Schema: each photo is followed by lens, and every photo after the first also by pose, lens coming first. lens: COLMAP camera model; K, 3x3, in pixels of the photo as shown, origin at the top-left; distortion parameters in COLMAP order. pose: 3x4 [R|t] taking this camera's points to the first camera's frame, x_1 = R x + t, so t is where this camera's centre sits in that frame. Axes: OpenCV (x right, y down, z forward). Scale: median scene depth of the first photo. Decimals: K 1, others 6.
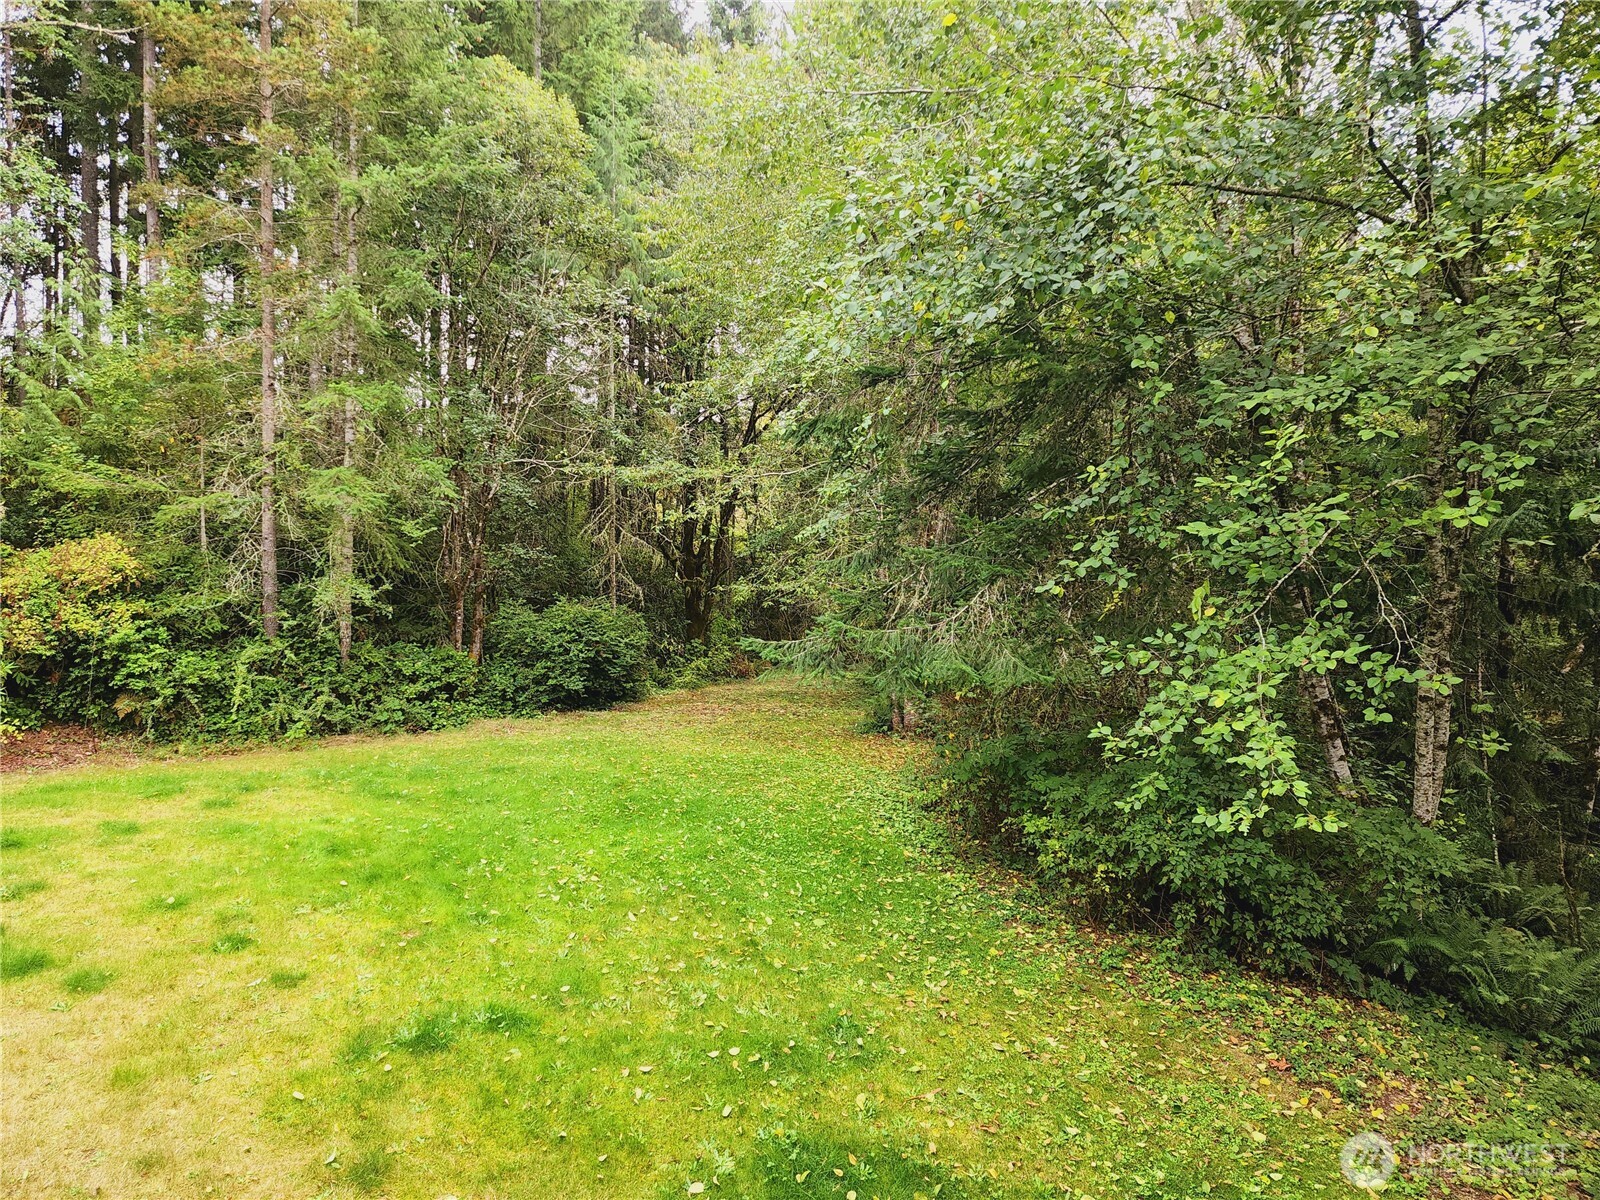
lens RADIAL K [[1071.1, 0, 771.8], [0, 1071.1, 594.0], [0, 0, 1]] dist [0.100988, -0.083436]
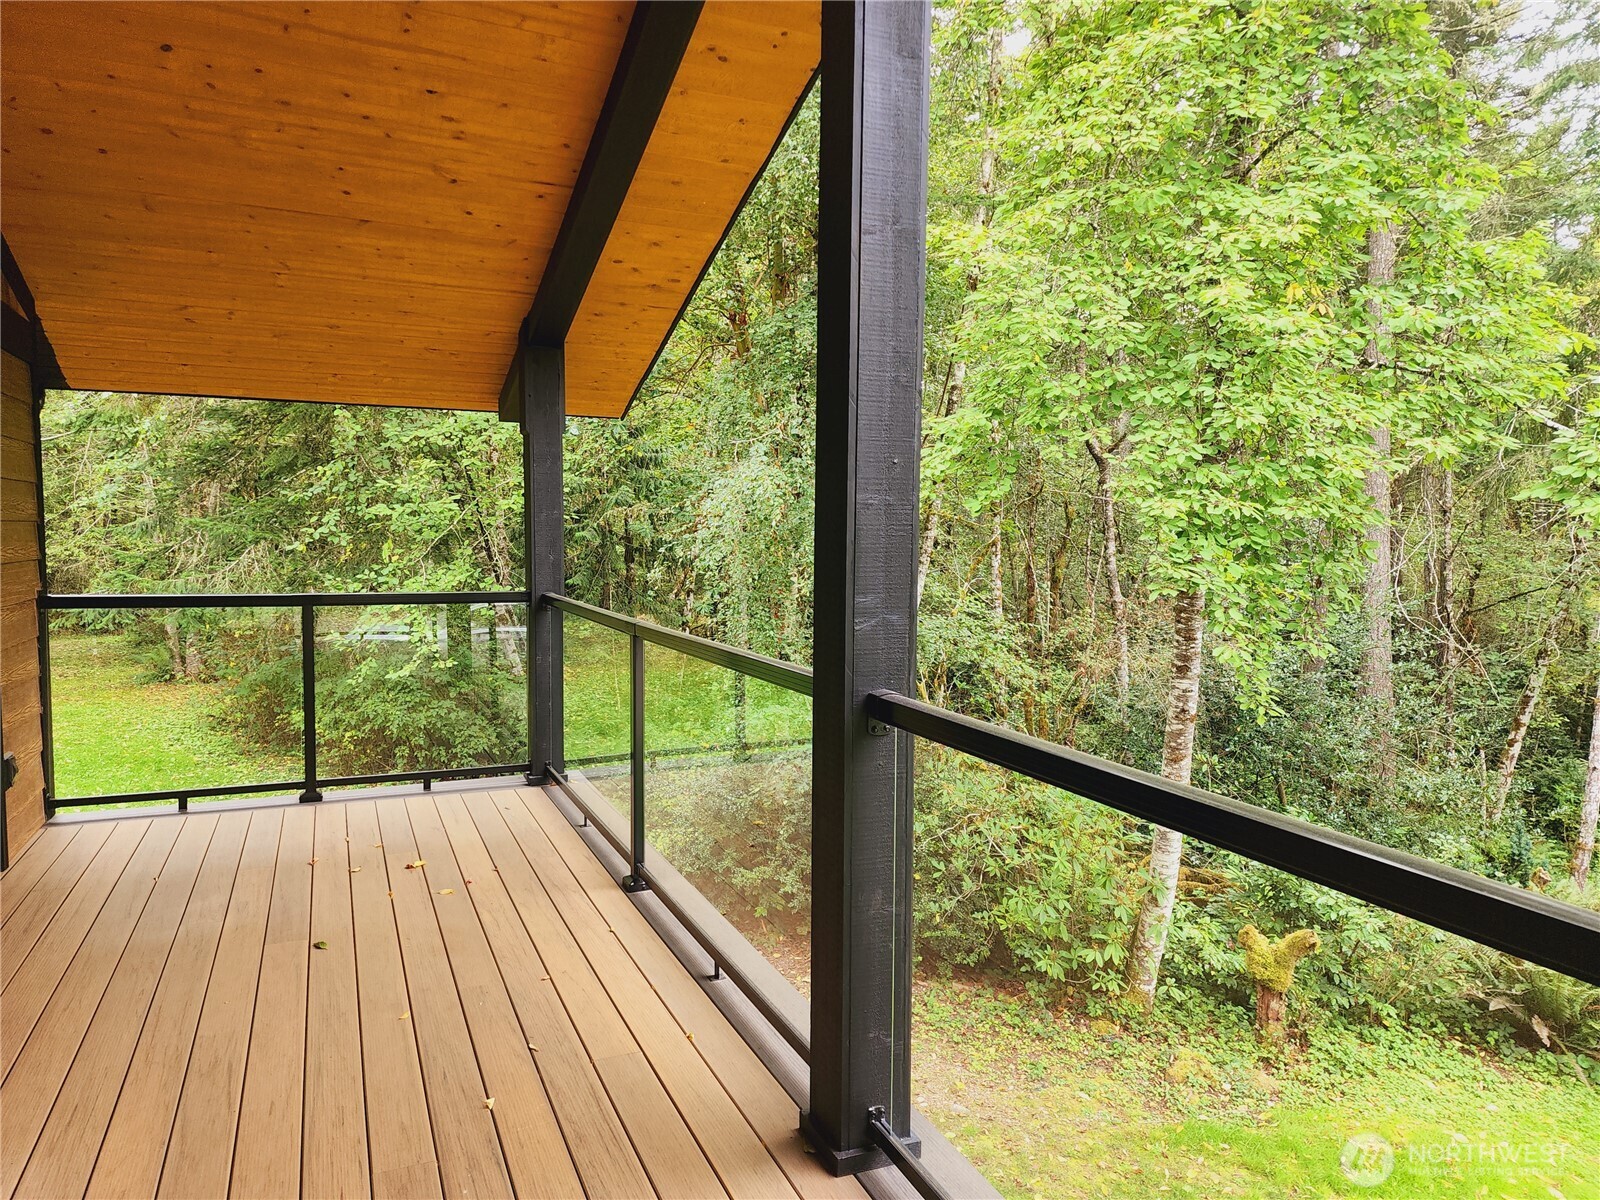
lens RADIAL K [[1071.1, 0, 771.8], [0, 1071.1, 594.0], [0, 0, 1]] dist [0.100988, -0.083436]
pose [[0.811950, -0.052066, 0.581400, -0.083692], [0.028381, 0.998357, 0.049770, 0.003774], [-0.583037, -0.023910, 0.812094, -0.569993]]
